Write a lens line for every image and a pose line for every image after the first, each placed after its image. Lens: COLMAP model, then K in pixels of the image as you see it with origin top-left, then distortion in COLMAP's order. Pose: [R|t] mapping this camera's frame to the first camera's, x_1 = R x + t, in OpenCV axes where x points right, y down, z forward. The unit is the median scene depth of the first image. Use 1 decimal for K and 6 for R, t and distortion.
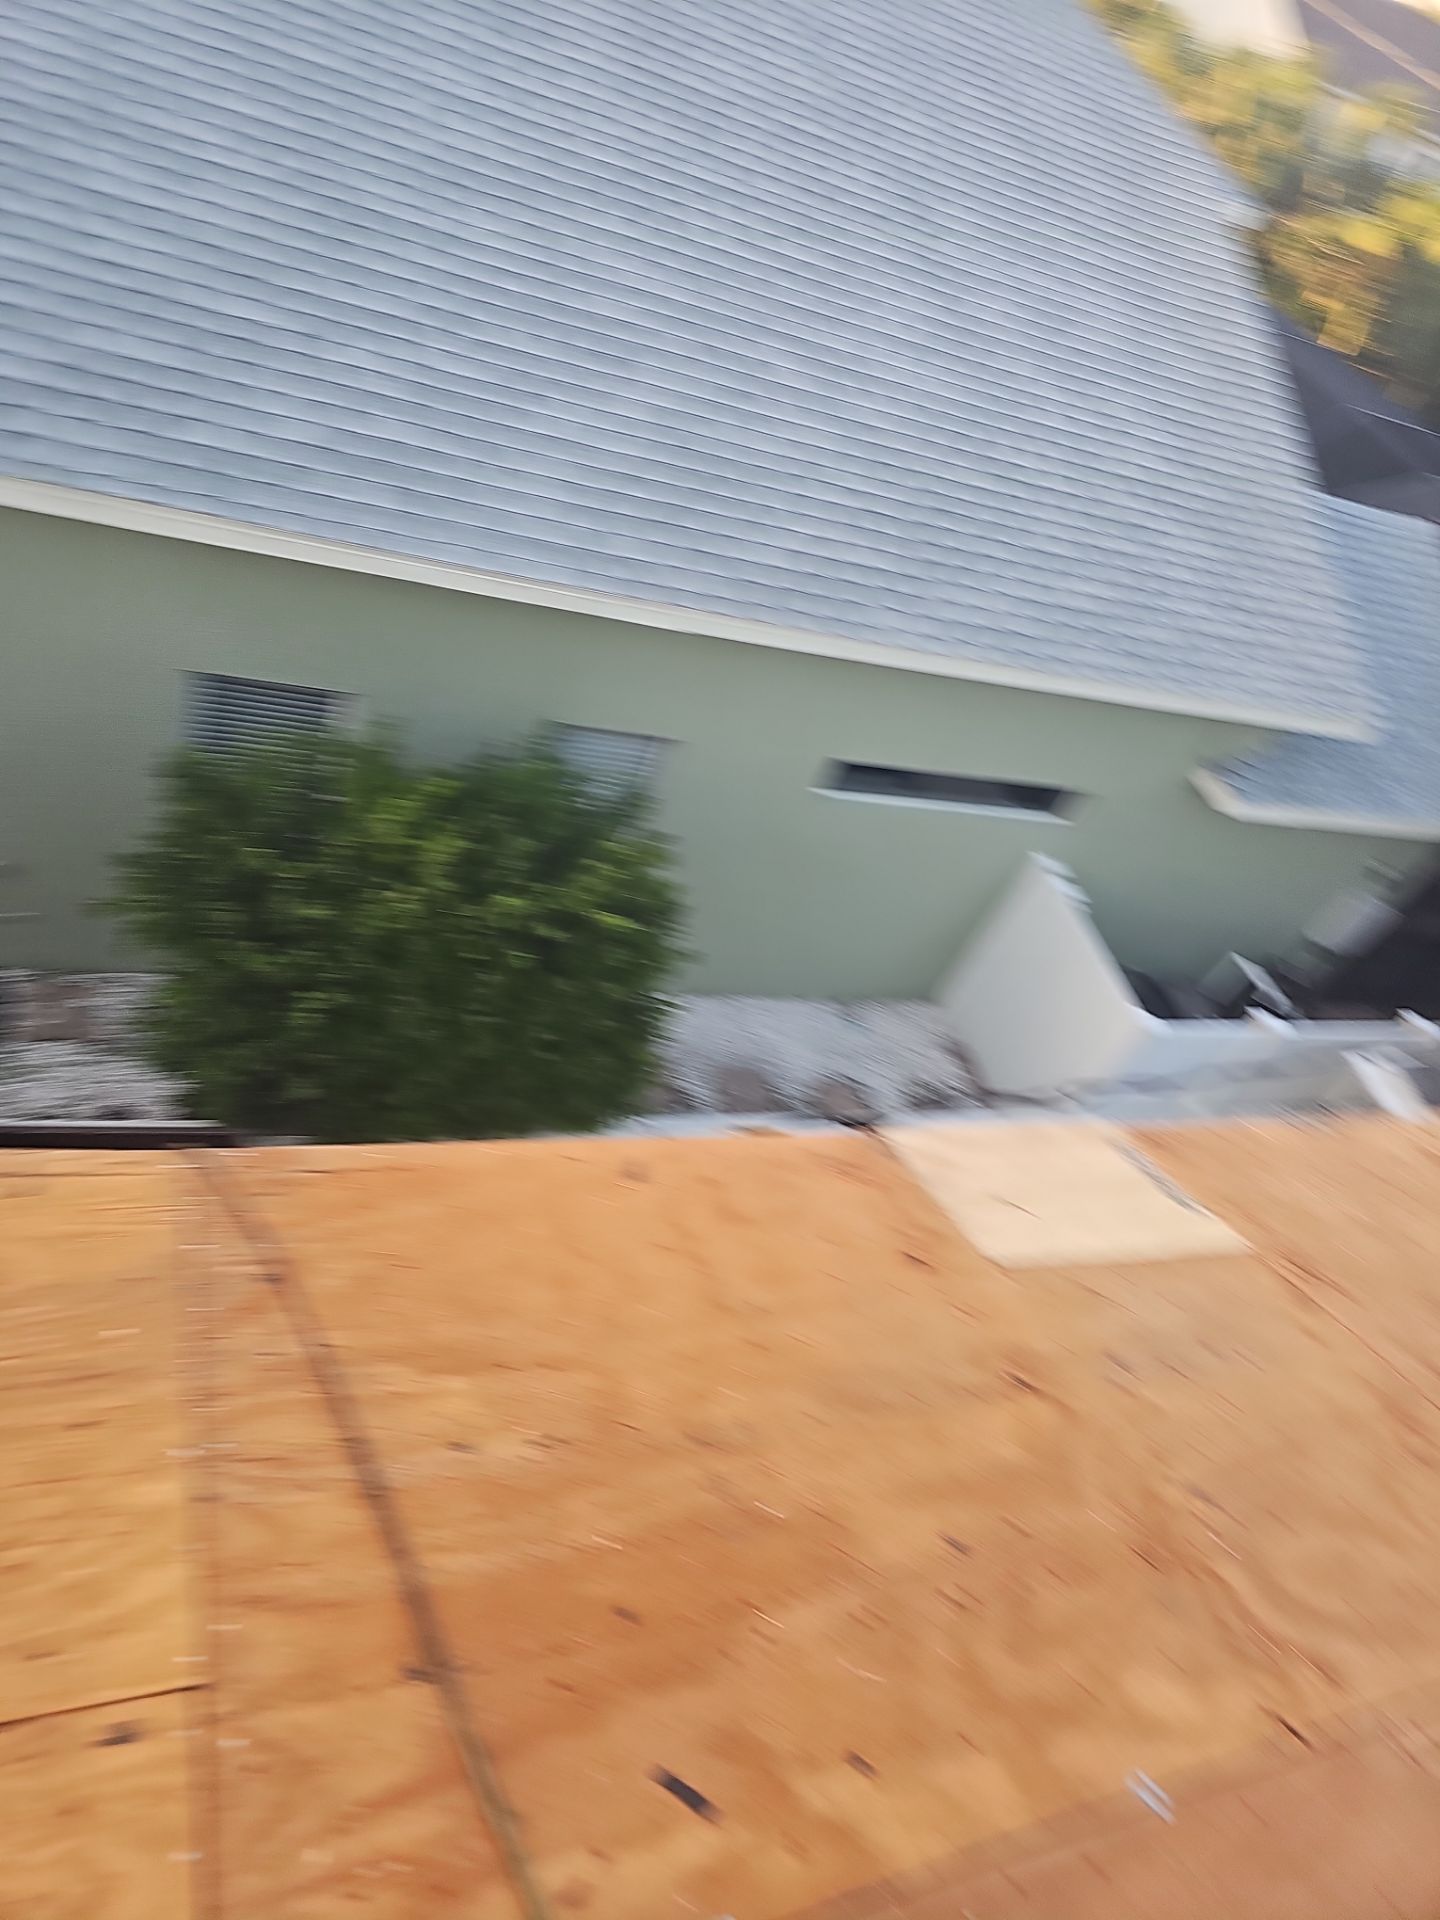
lens RADIAL K [[1279.8, 0, 733.9], [0, 1279.8, 988.3], [0, 0, 1]] dist [0.065704, -0.037098]
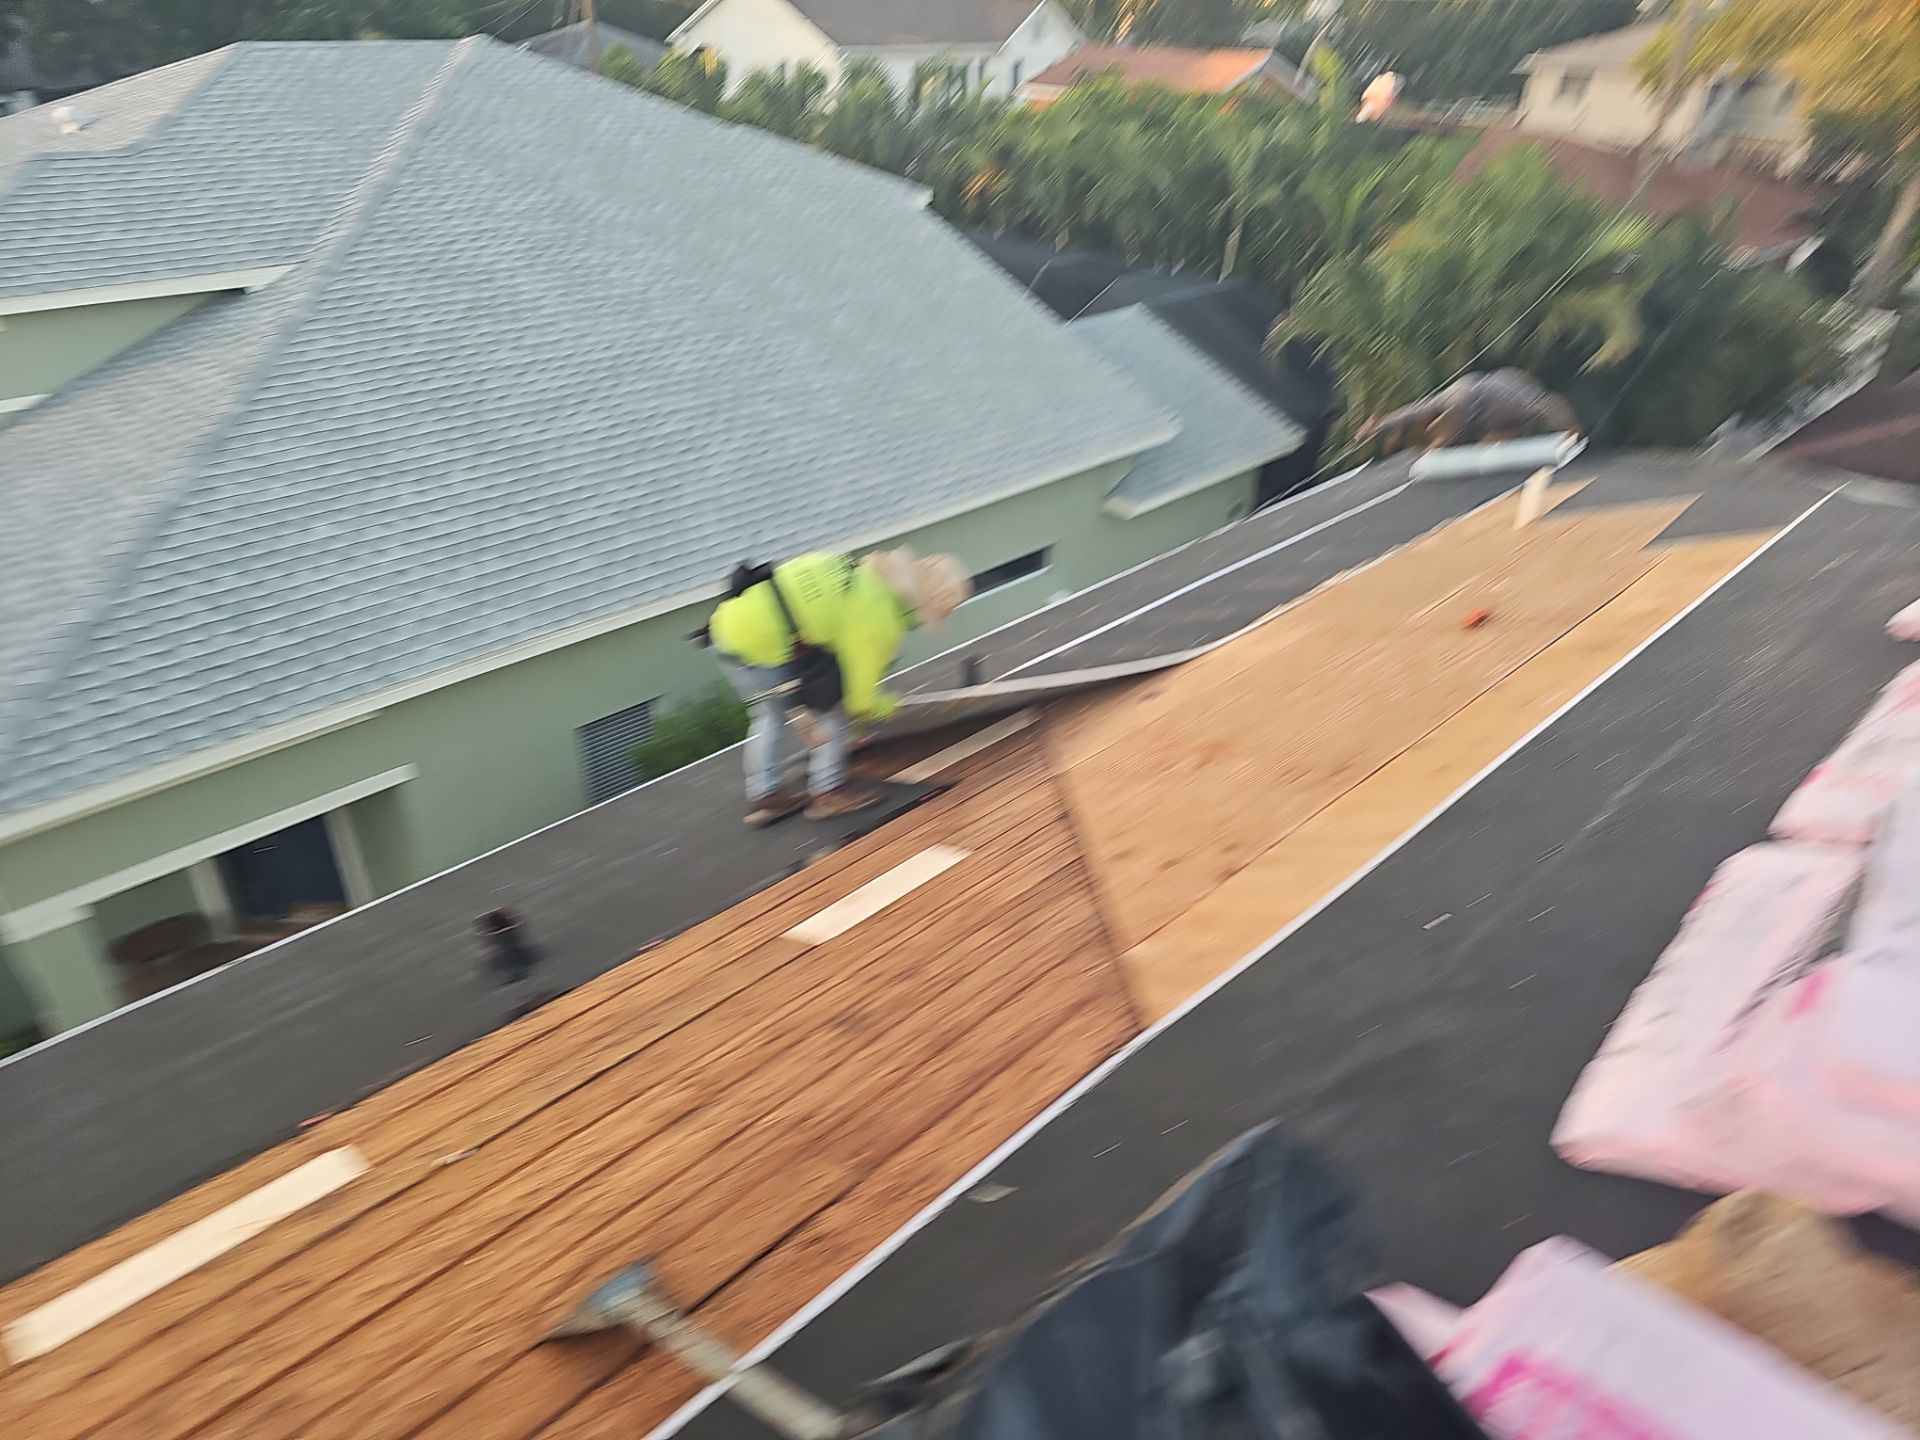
lens RADIAL K [[1273.5, 0, 962.9], [0, 1273.5, 753.7], [0, 0, 1]] dist [0.096999, -0.092025]
pose [[0.836956, -0.510582, 0.197005, -0.264417], [0.531839, 0.843710, -0.072808, 0.124218], [-0.129041, 0.165712, 0.977695, -0.490910]]
